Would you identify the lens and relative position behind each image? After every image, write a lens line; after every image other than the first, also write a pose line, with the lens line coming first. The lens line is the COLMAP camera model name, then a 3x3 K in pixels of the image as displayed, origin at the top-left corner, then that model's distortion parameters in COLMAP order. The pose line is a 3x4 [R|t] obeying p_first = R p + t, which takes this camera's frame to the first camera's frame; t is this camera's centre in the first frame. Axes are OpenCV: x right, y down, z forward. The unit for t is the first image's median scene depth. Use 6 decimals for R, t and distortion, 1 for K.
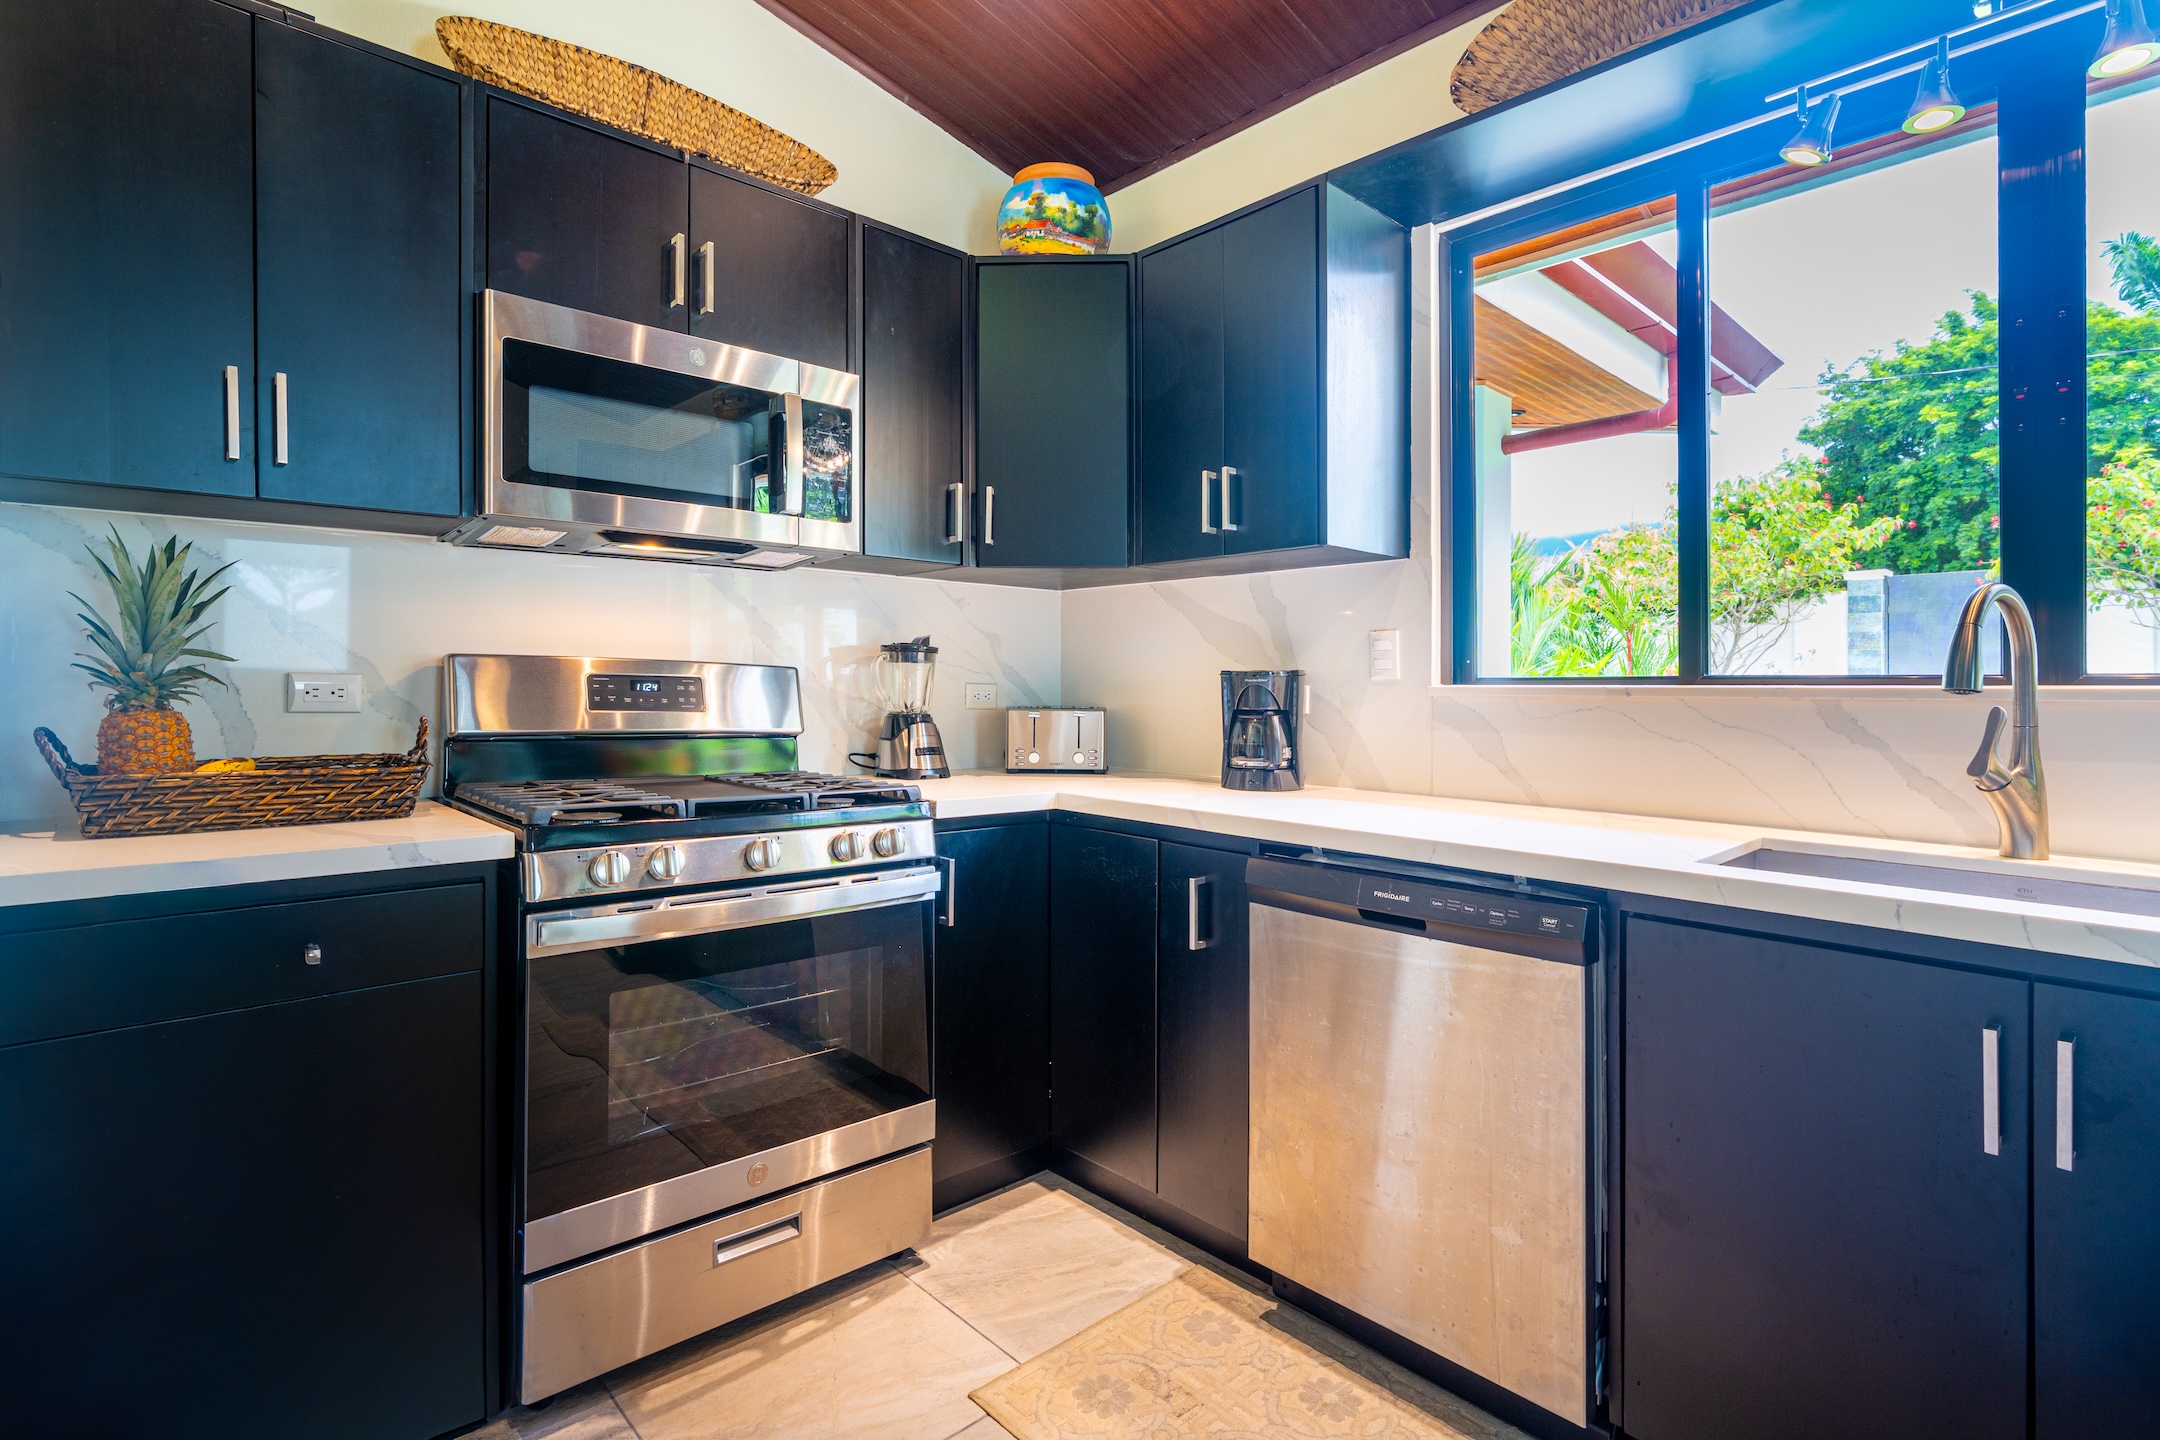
lens RADIAL K [[1040.4, 0, 1109.7], [0, 1040.4, 691.6], [0, 0, 1]] dist [-0.010846, 0.002719]
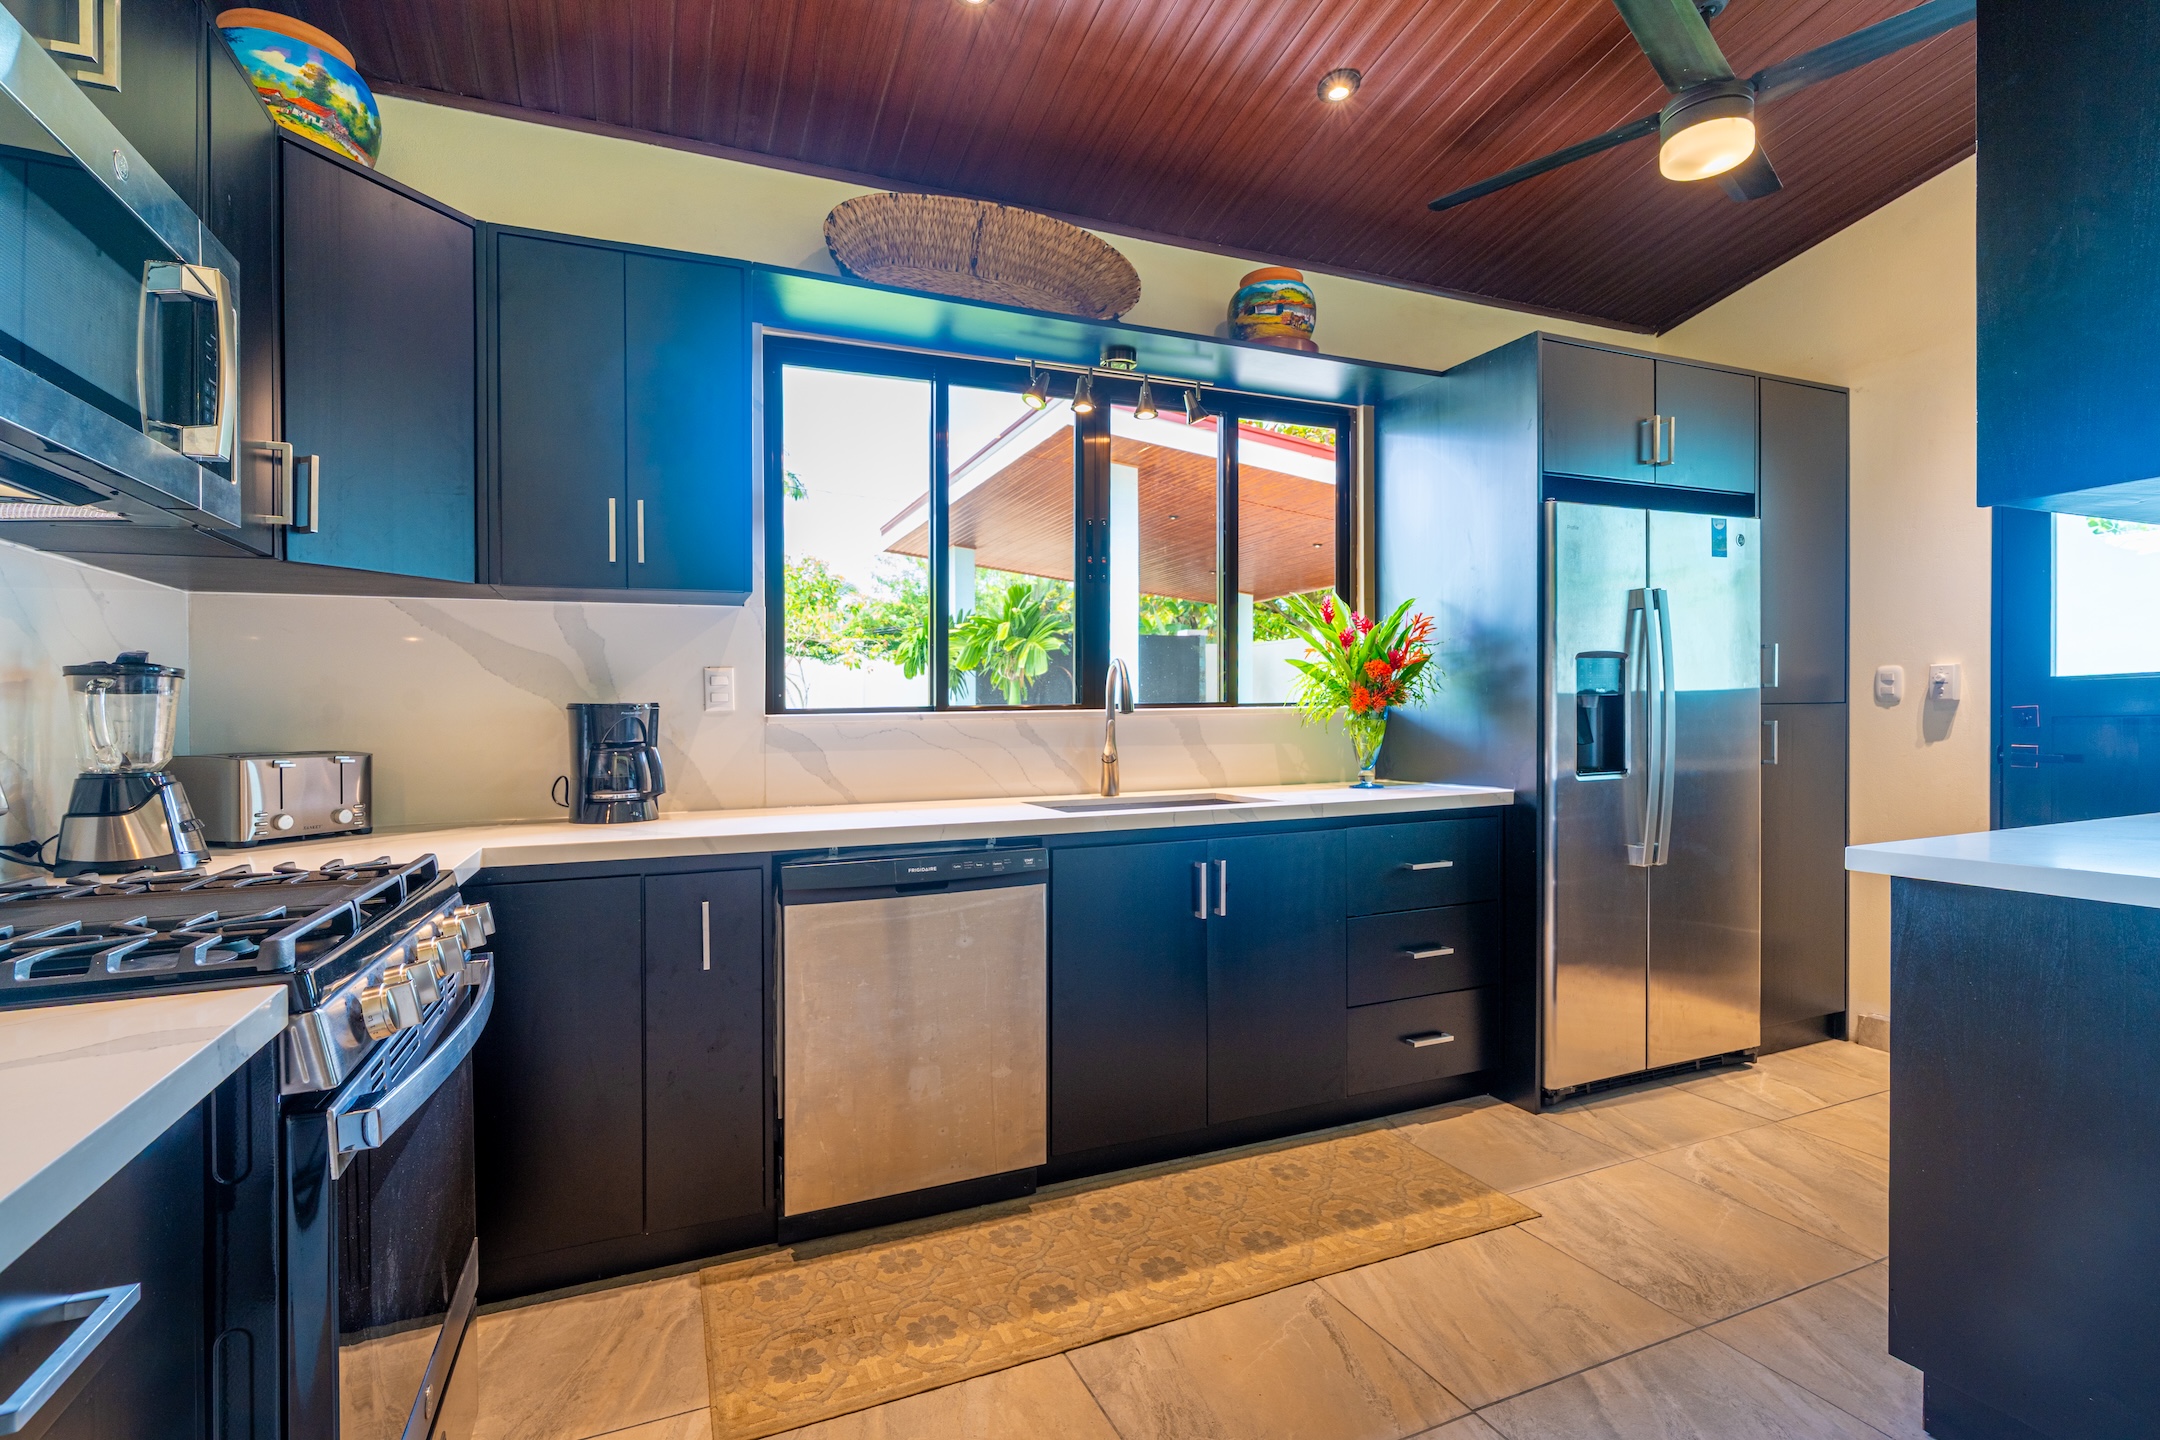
lens RADIAL K [[1040.4, 0, 1058.2], [0, 1040.4, 753.8], [0, 0, 1]] dist [-0.010846, 0.002719]
pose [[0.334027, -0.049655, 0.941255, -0.701974], [0.020445, 0.998758, 0.045433, -0.009088], [-0.942342, 0.004068, 0.334627, 0.282710]]
